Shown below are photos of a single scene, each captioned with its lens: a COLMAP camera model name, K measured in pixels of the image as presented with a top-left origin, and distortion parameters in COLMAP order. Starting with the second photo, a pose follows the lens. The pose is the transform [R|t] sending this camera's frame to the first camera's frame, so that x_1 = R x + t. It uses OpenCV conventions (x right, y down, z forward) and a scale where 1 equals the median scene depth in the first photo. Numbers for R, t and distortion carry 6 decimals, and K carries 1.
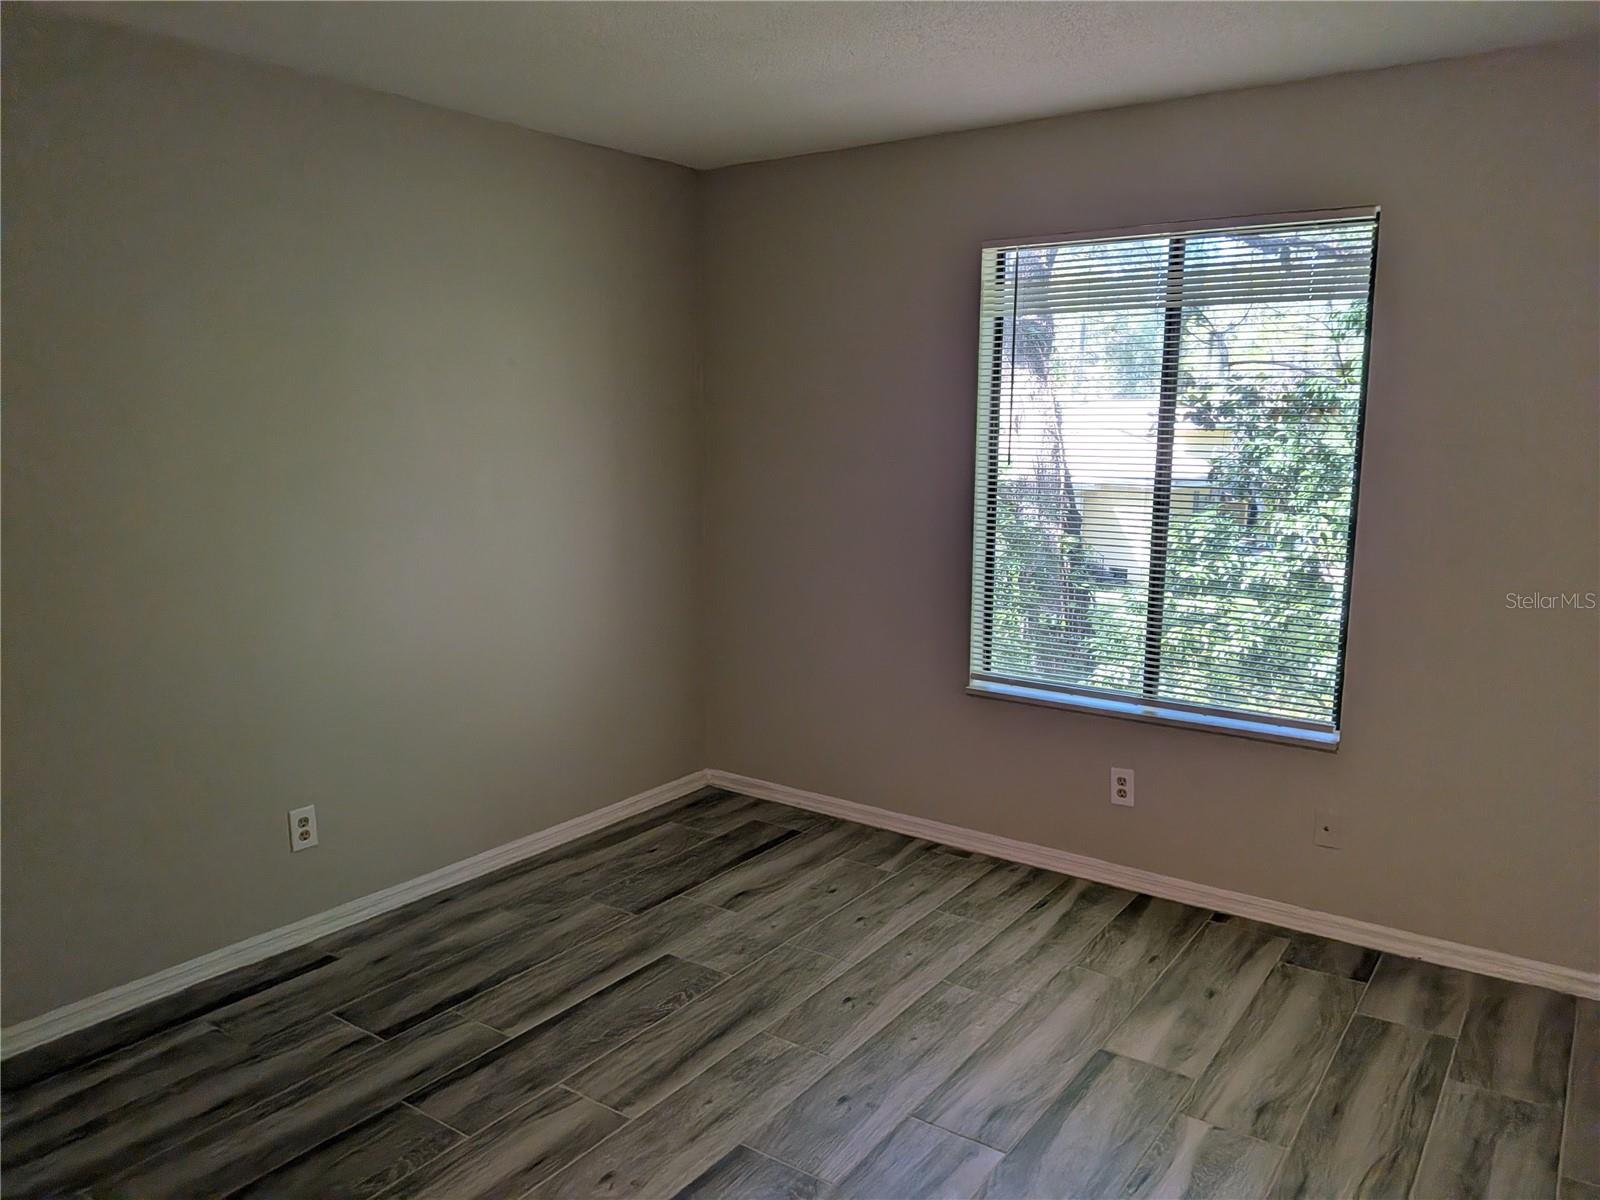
lens RADIAL K [[1182.9, 0, 789.4], [0, 1182.9, 621.9], [0, 0, 1]] dist [0.072348, -0.127573]
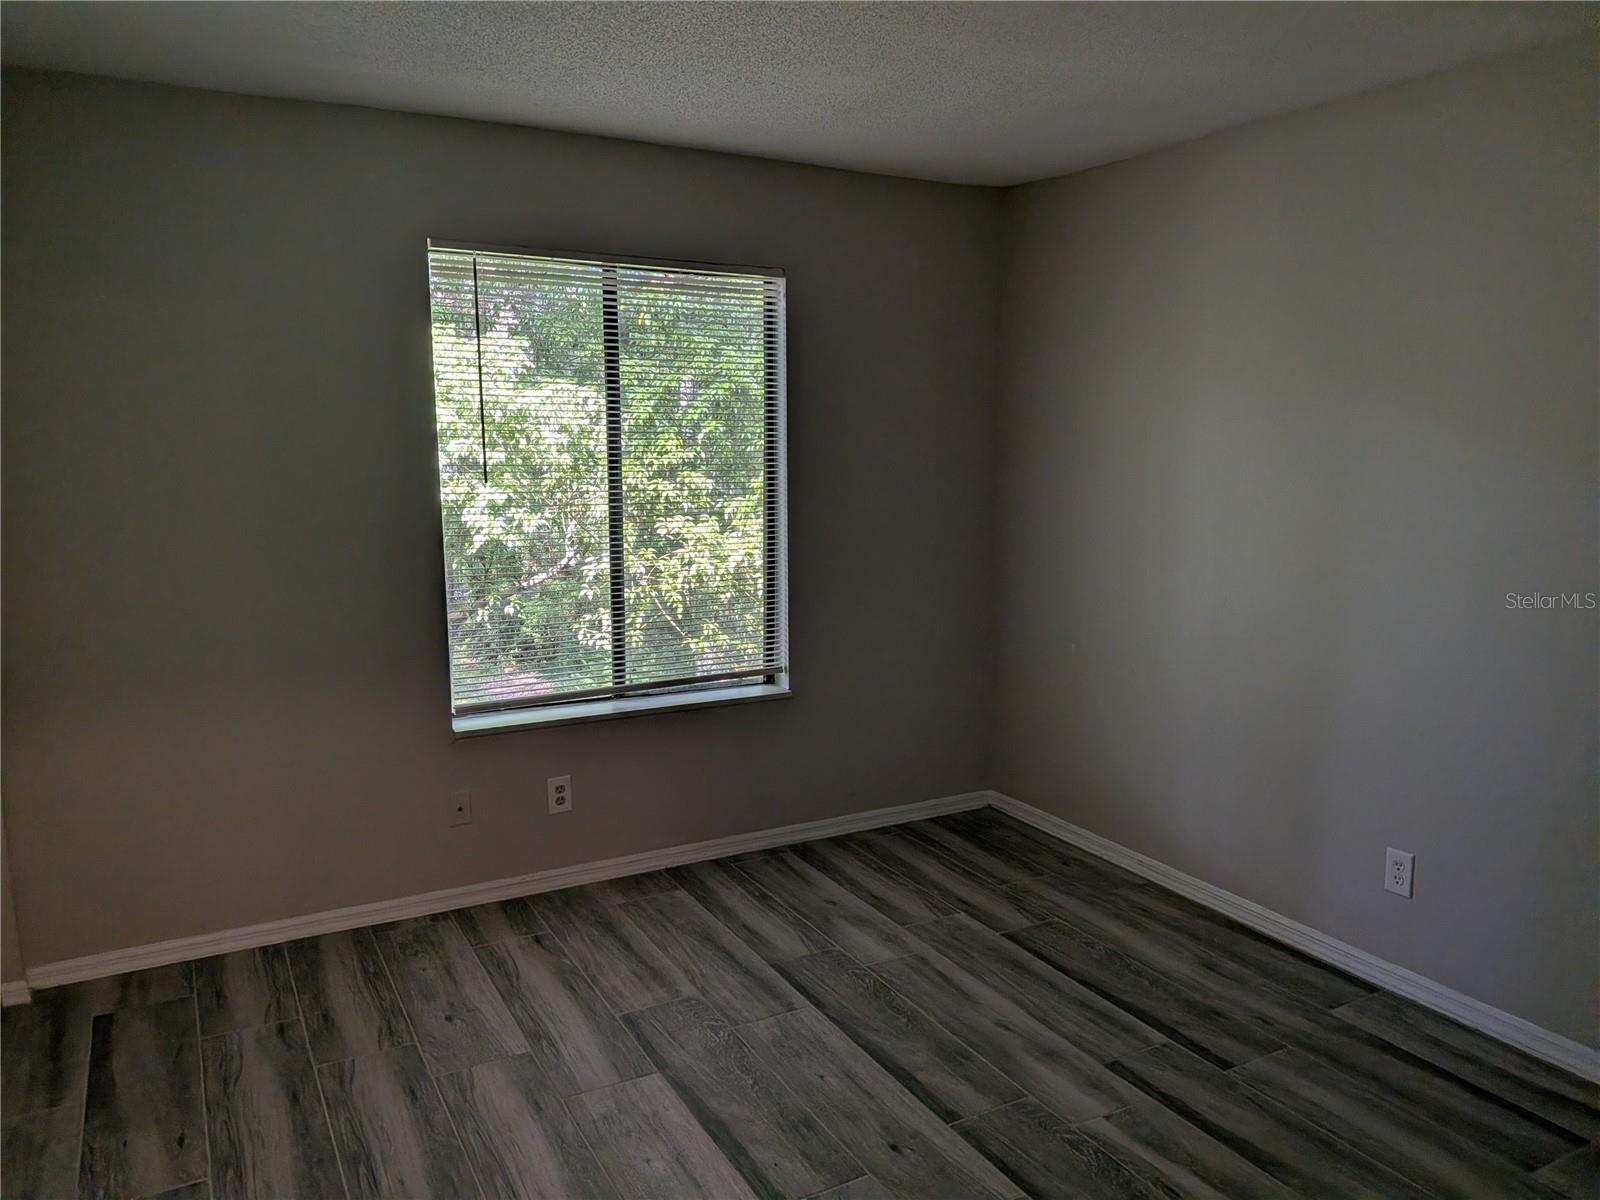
lens RADIAL K [[1182.9, 0, 789.4], [0, 1182.9, 621.9], [0, 0, 1]] dist [0.072348, -0.127573]
pose [[0.444442, -0.148928, 0.883341, -0.621933], [0.163049, 0.983061, 0.083705, -0.072010], [-0.880844, 0.106826, 0.461196, 0.395253]]
